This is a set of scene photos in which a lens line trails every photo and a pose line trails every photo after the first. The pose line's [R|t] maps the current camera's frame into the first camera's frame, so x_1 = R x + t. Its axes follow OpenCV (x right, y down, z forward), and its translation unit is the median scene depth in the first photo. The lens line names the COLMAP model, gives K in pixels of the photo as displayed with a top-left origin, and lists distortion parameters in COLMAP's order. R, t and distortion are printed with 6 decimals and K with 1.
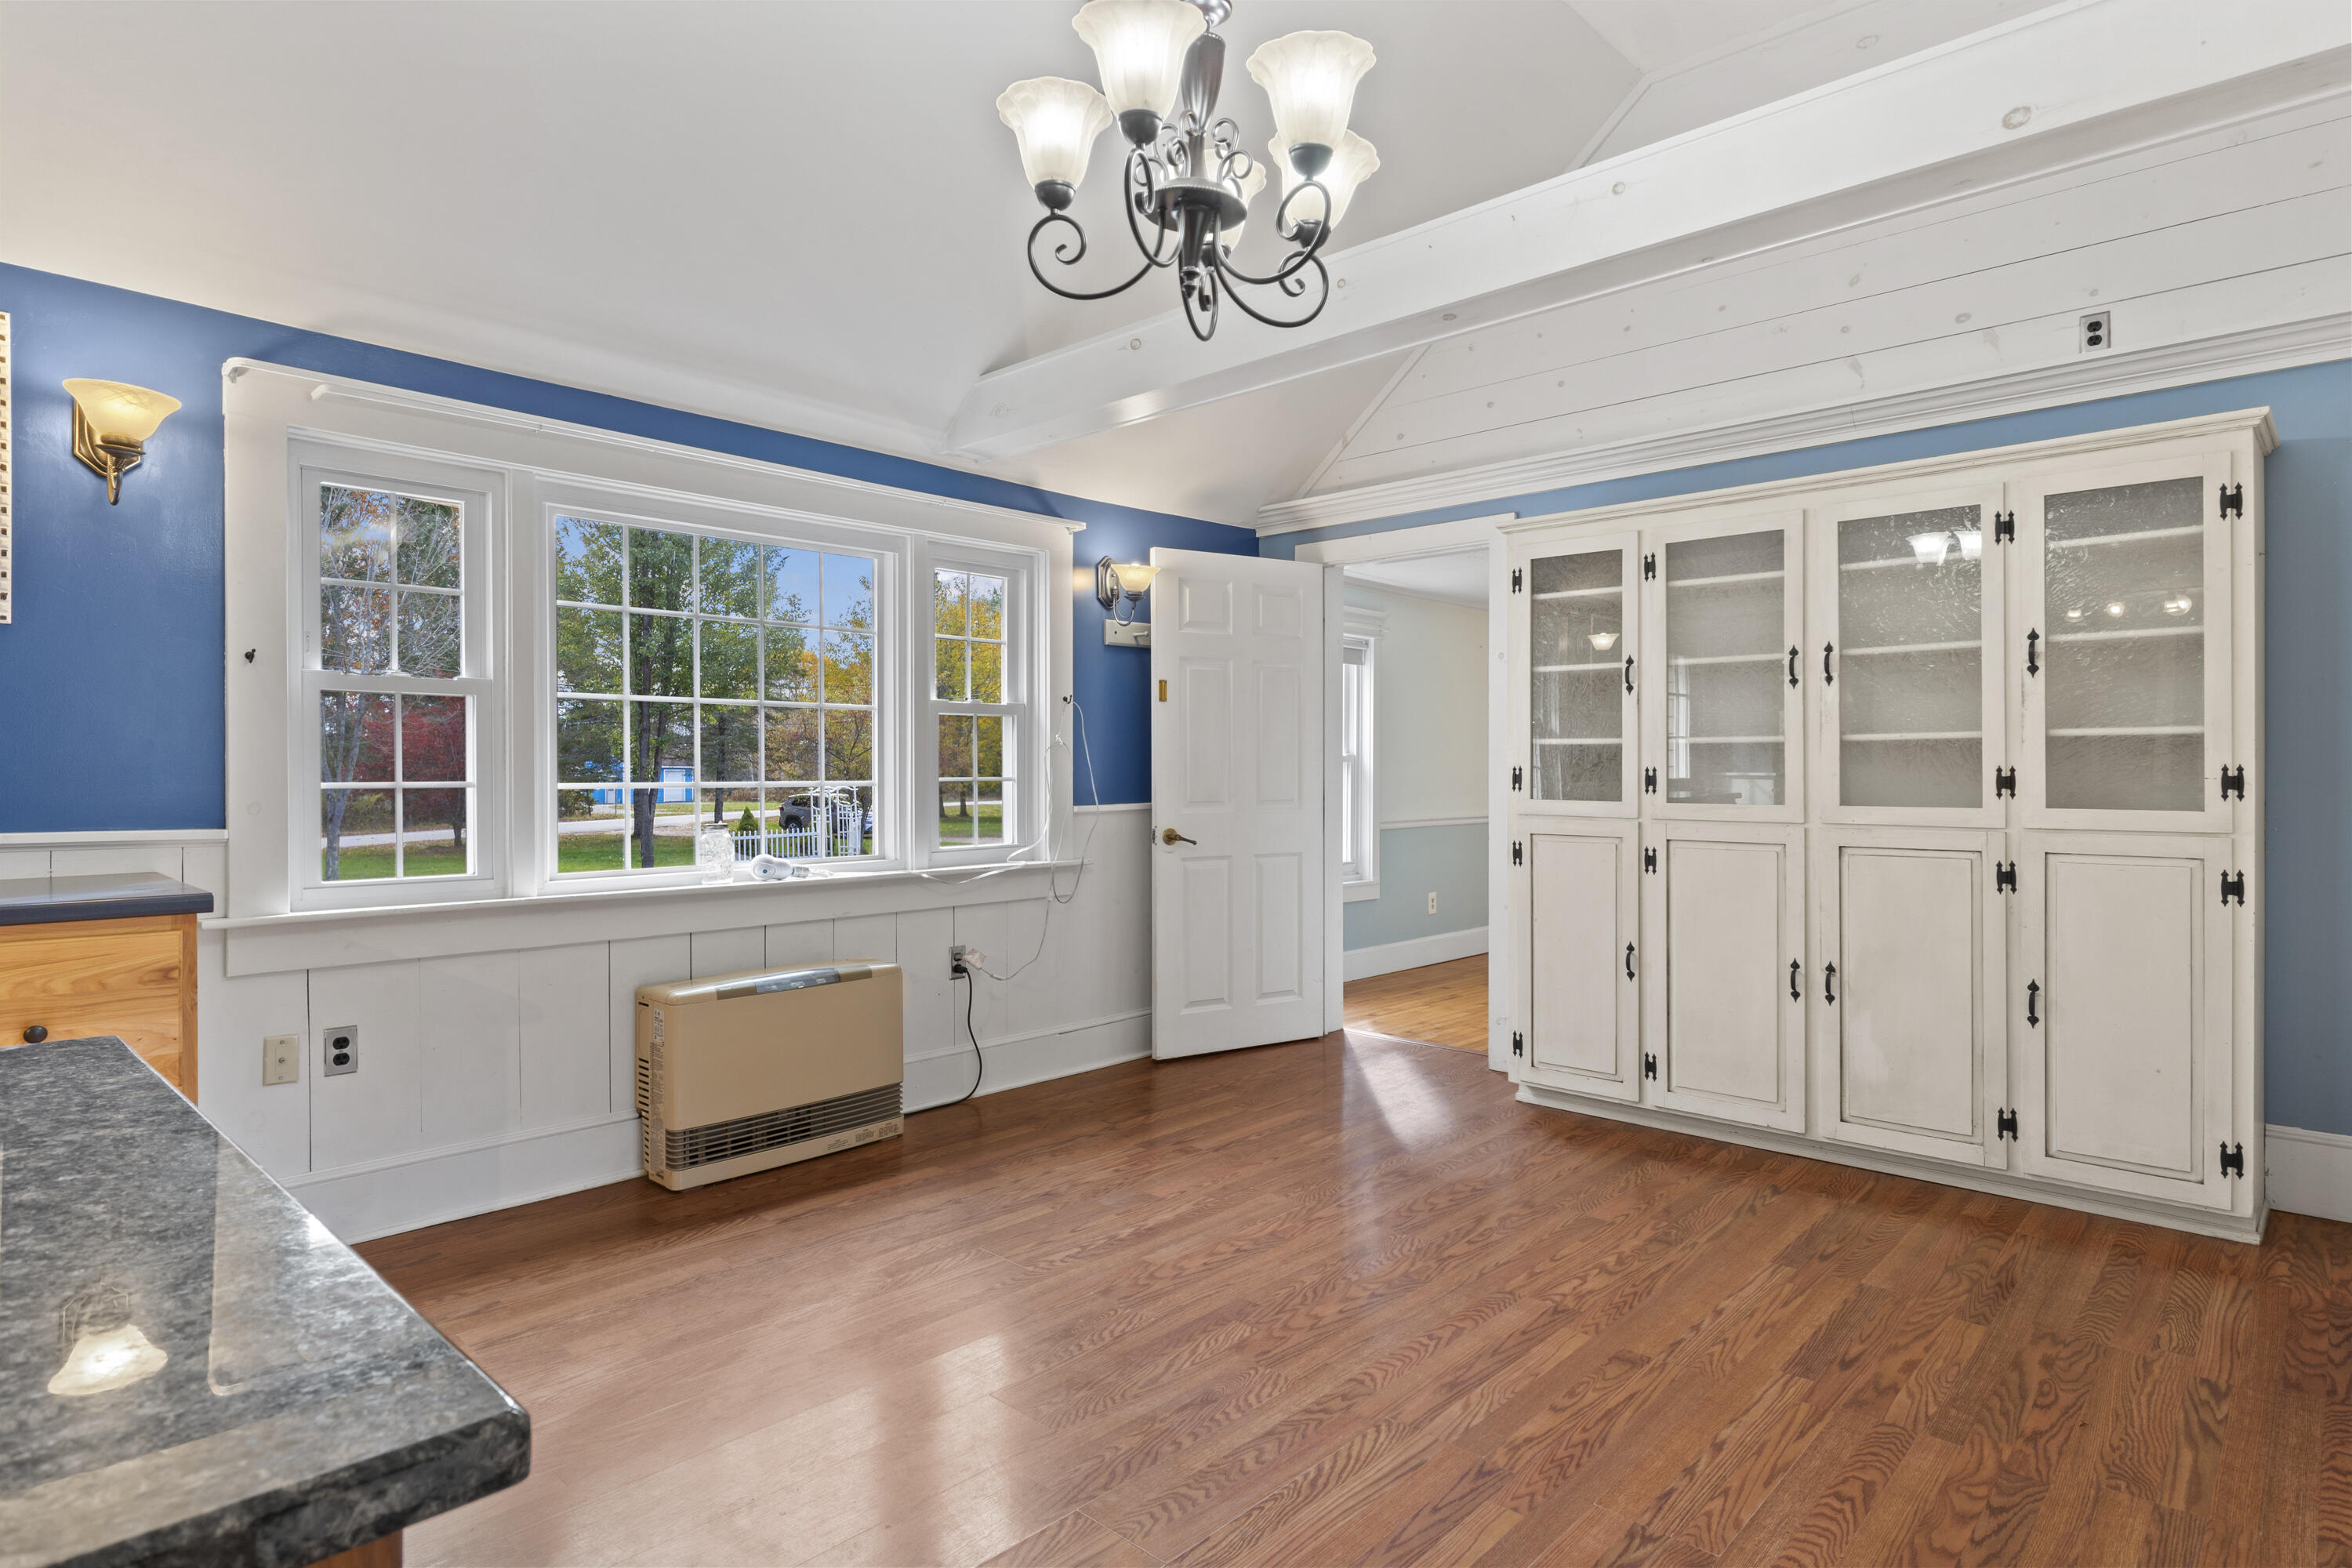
lens RADIAL K [[1284.7, 0, 1175.8], [0, 1284.7, 776.7], [0, 0, 1]] dist [-0.000171, -0.000077]
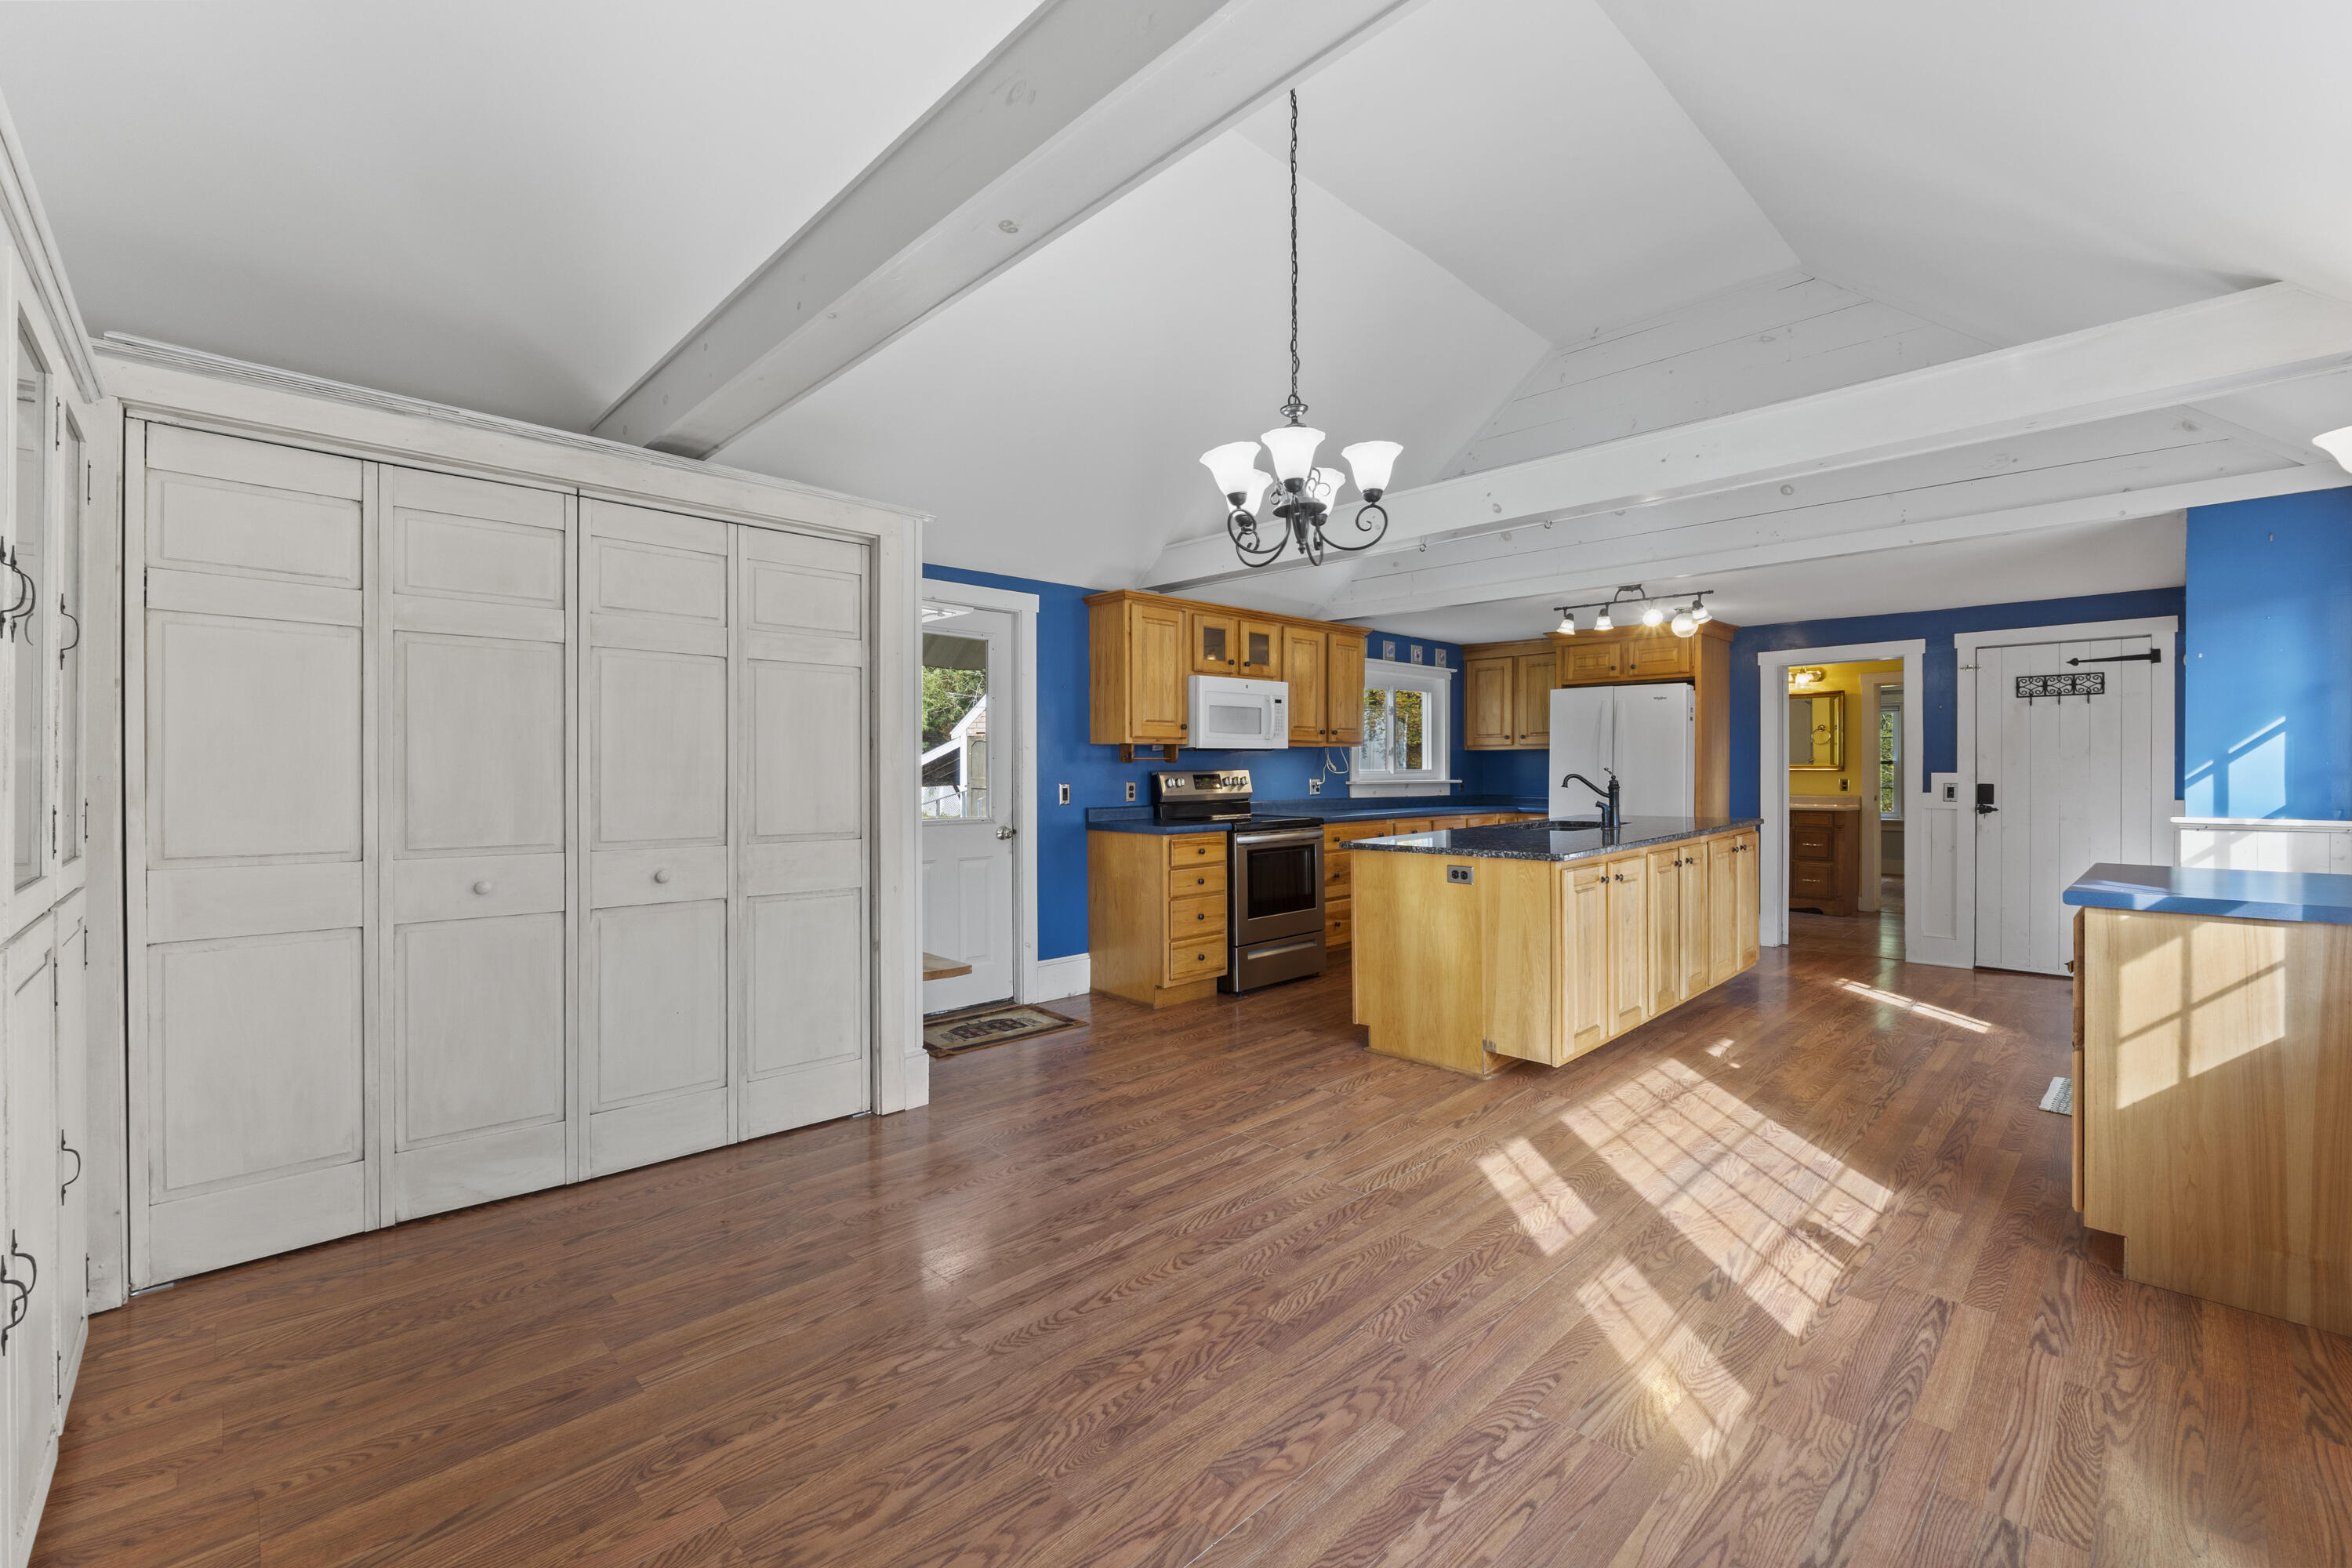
lens RADIAL K [[1001.6, 0, 1176.6], [0, 1001.6, 776.0], [0, 0, 1]] dist [-0.000028, -0.000031]
pose [[-0.998934, 0.002210, 0.046098, 0.093421], [0.002664, 0.999949, 0.009790, -0.033029], [-0.046074, 0.009903, -0.998889, 1.814867]]
